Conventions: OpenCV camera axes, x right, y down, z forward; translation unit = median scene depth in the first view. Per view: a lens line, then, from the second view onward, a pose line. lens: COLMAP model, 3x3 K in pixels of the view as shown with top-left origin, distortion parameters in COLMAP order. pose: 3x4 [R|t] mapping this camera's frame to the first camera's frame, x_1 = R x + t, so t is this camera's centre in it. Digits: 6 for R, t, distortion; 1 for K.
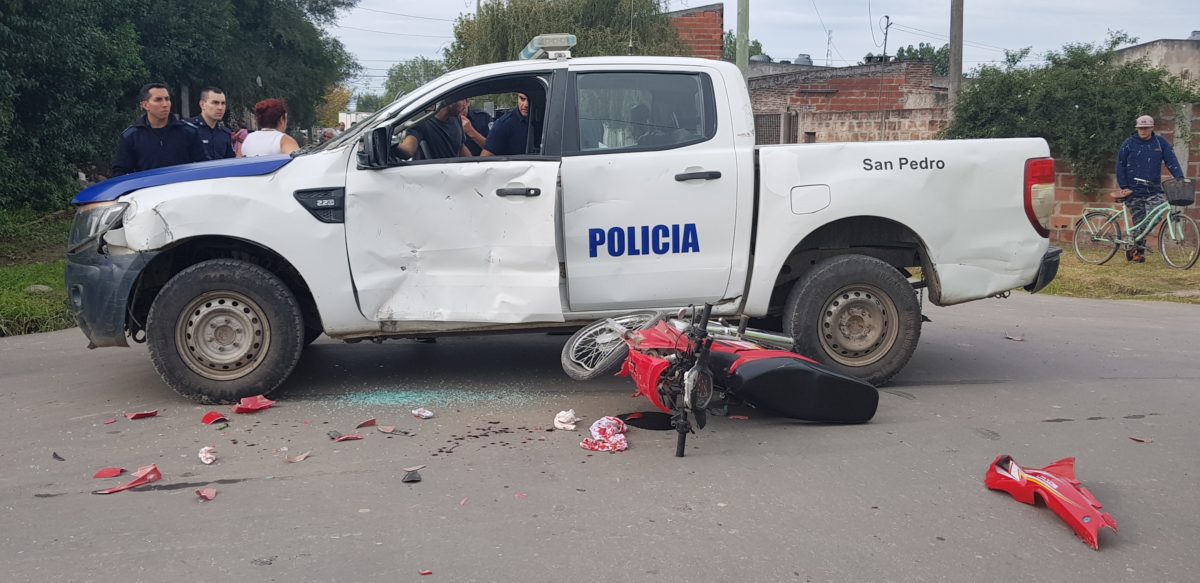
lens RADIAL K [[1117.3, 0, 588.5], [0, 1117.3, 307.4], [0, 0, 1]] dist [0.129553, -0.310224]
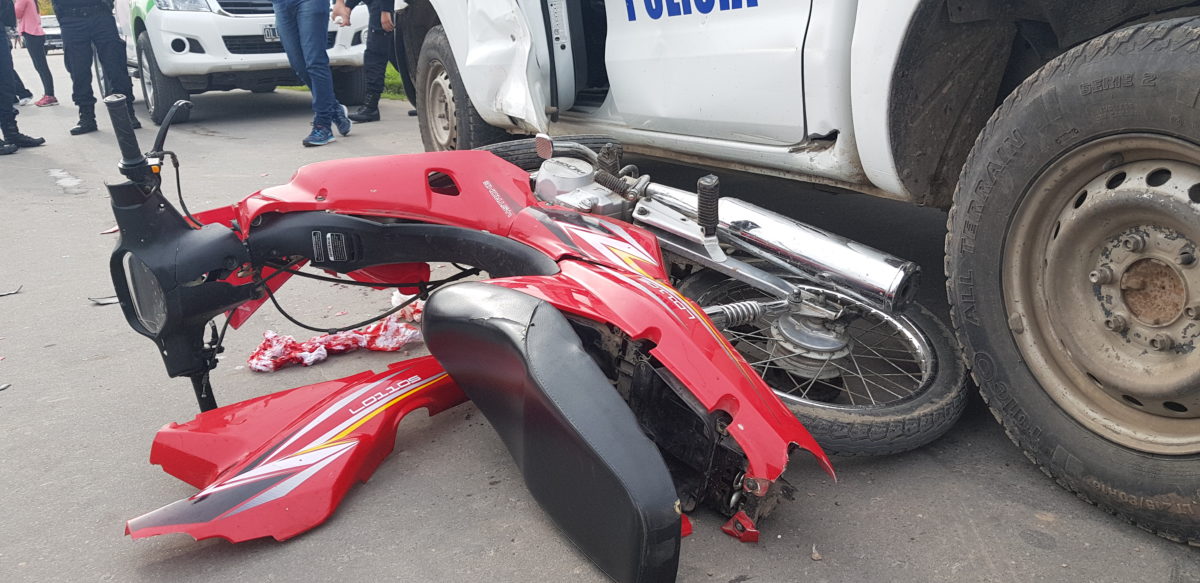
lens RADIAL K [[919.3, 0, 615.2], [0, 919.3, 296.5], [0, 0, 1]] dist [0.085135, -0.147806]
pose [[0.342593, 0.264181, -0.901575, 0.405709], [-0.087073, 0.964448, 0.249517, -0.028114], [0.935440, -0.006980, 0.353416, 0.838248]]
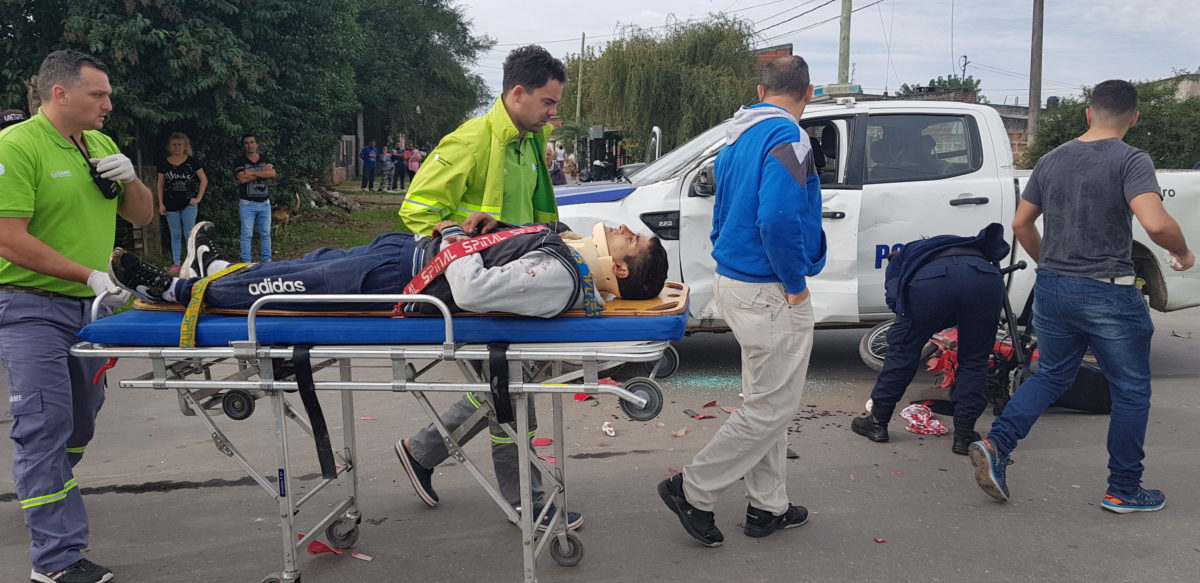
lens RADIAL K [[906.5, 0, 593.5], [0, 906.5, 293.5], [0, 0, 1]] dist [0.101529, -0.165165]
pose [[0.997833, 0.012052, -0.064684, -0.235551], [-0.011810, 0.999922, 0.004118, -0.018338], [0.064728, -0.003346, 0.997897, -0.002165]]
